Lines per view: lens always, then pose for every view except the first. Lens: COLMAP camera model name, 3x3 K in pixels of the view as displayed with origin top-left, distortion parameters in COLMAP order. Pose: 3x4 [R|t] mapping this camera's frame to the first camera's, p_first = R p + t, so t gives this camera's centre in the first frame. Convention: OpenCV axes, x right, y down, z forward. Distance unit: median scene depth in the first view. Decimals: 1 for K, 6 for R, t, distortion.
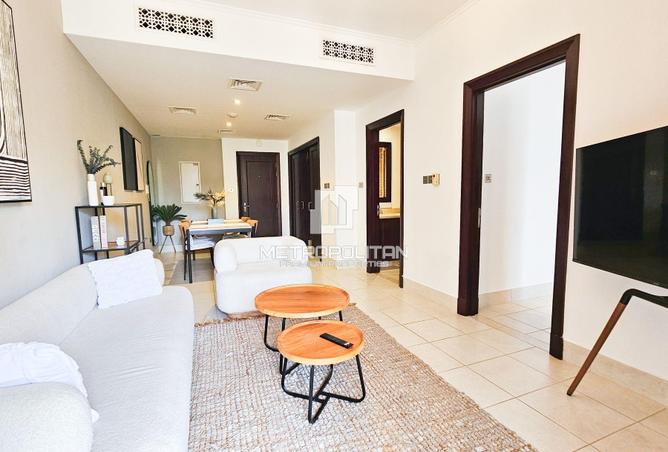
lens RADIAL K [[328.5, 0, 332.7], [0, 328.5, 224.8], [0, 0, 1]] dist [0.003836, 0.000265]
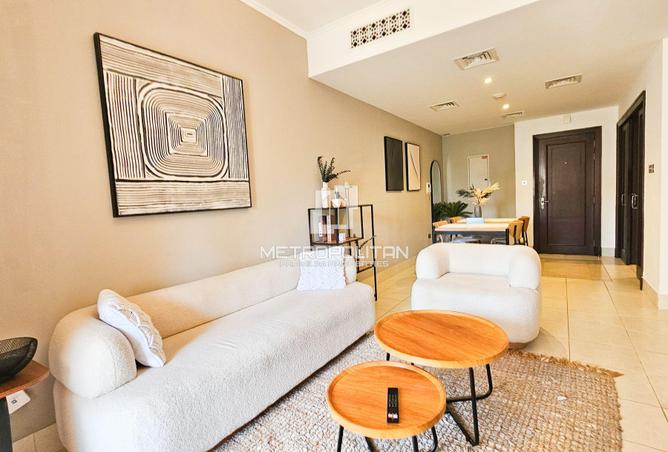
lens RADIAL K [[328.5, 0, 332.7], [0, 328.5, 224.8], [0, 0, 1]] dist [0.003836, 0.000265]
pose [[0.549649, 0.047063, -0.834069, 0.245778], [-0.029565, 0.998882, 0.036880, -0.028043], [0.834872, 0.004388, 0.550426, 0.237269]]
